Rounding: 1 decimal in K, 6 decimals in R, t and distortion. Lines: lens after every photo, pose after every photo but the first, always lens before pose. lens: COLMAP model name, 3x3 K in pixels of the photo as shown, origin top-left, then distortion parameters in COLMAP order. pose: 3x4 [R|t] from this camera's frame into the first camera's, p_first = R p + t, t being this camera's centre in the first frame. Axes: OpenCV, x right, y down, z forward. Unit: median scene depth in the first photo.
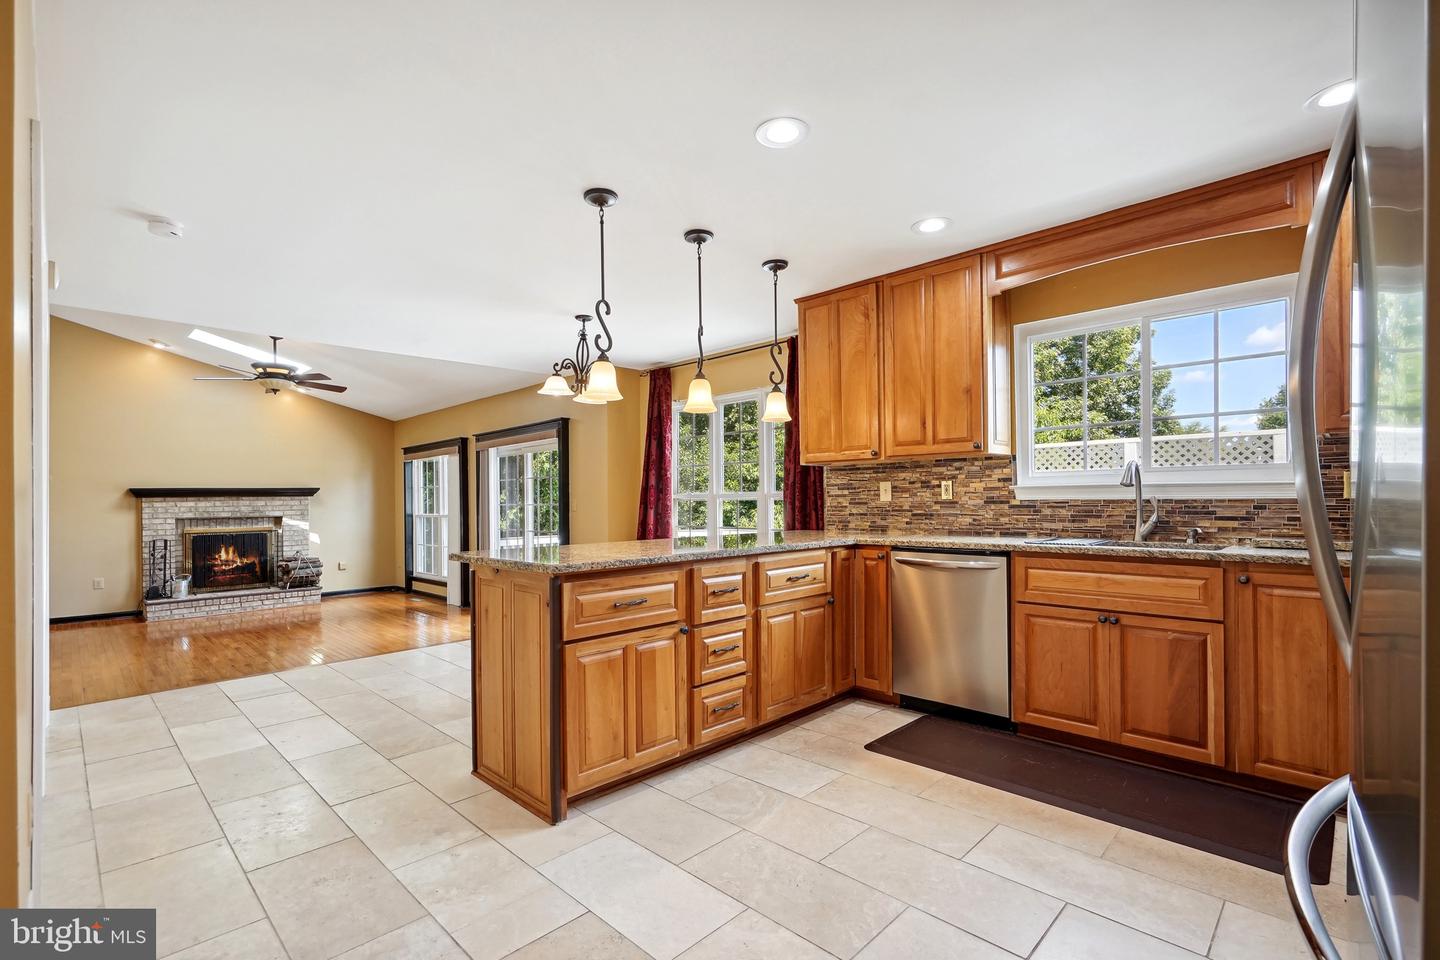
lens RADIAL K [[653.8, 0, 721.6], [0, 653.8, 497.7], [0, 0, 1]] dist [-0.000494, 0.001958]
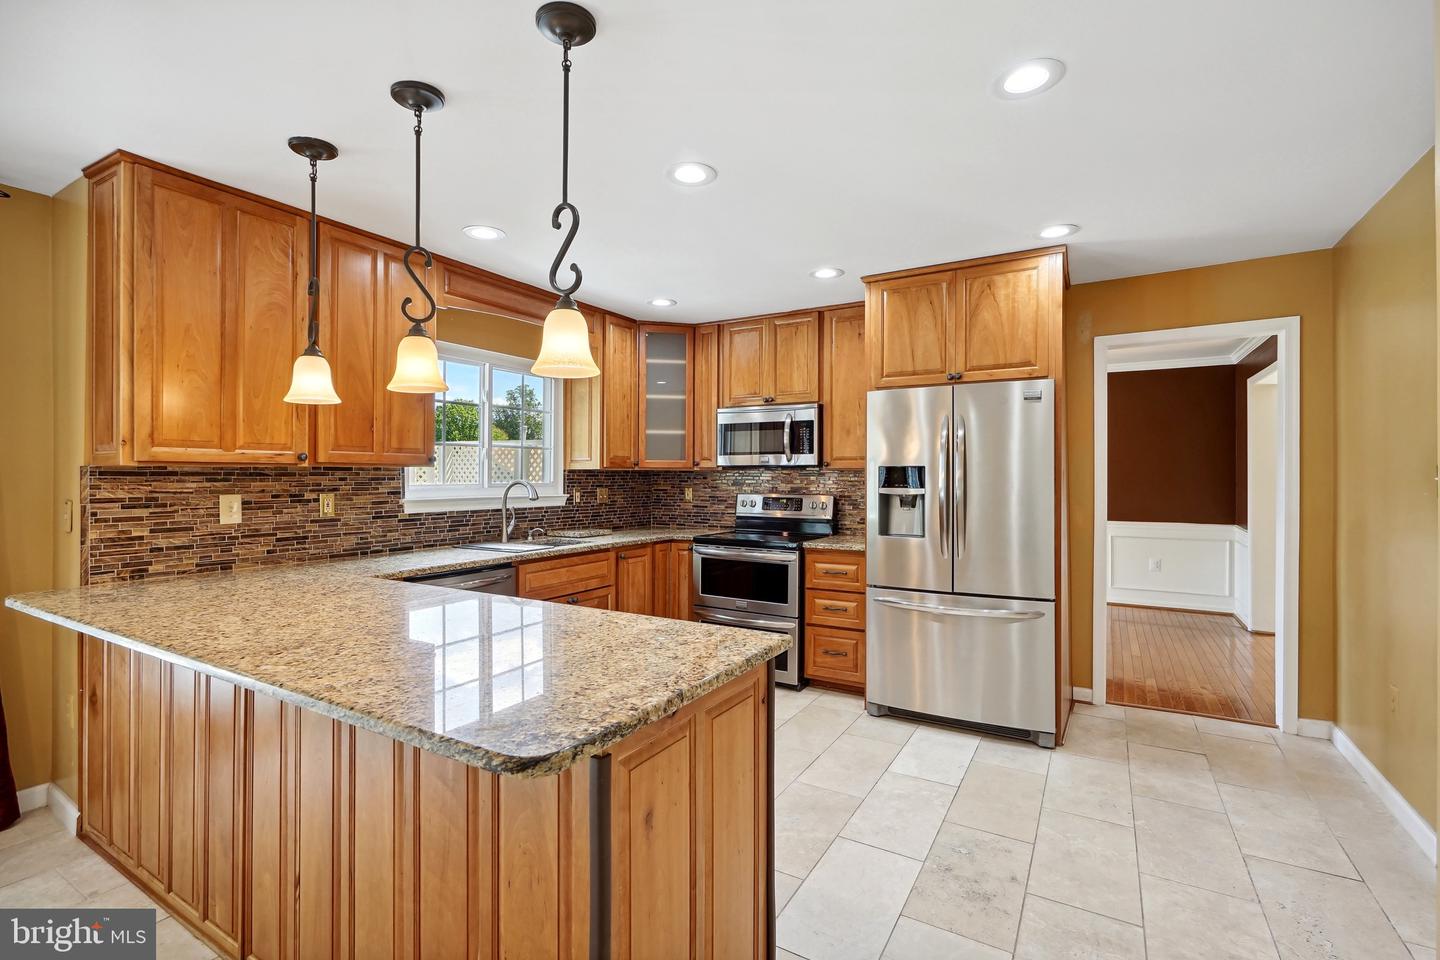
lens RADIAL K [[653.8, 0, 714.6], [0, 653.8, 473.3], [0, 0, 1]] dist [-0.000494, 0.001958]
pose [[-0.228137, 0.013159, 0.973540, -0.270279], [-0.001170, 0.999904, -0.013789, -0.019698], [-0.973628, -0.004284, -0.228100, 0.349912]]
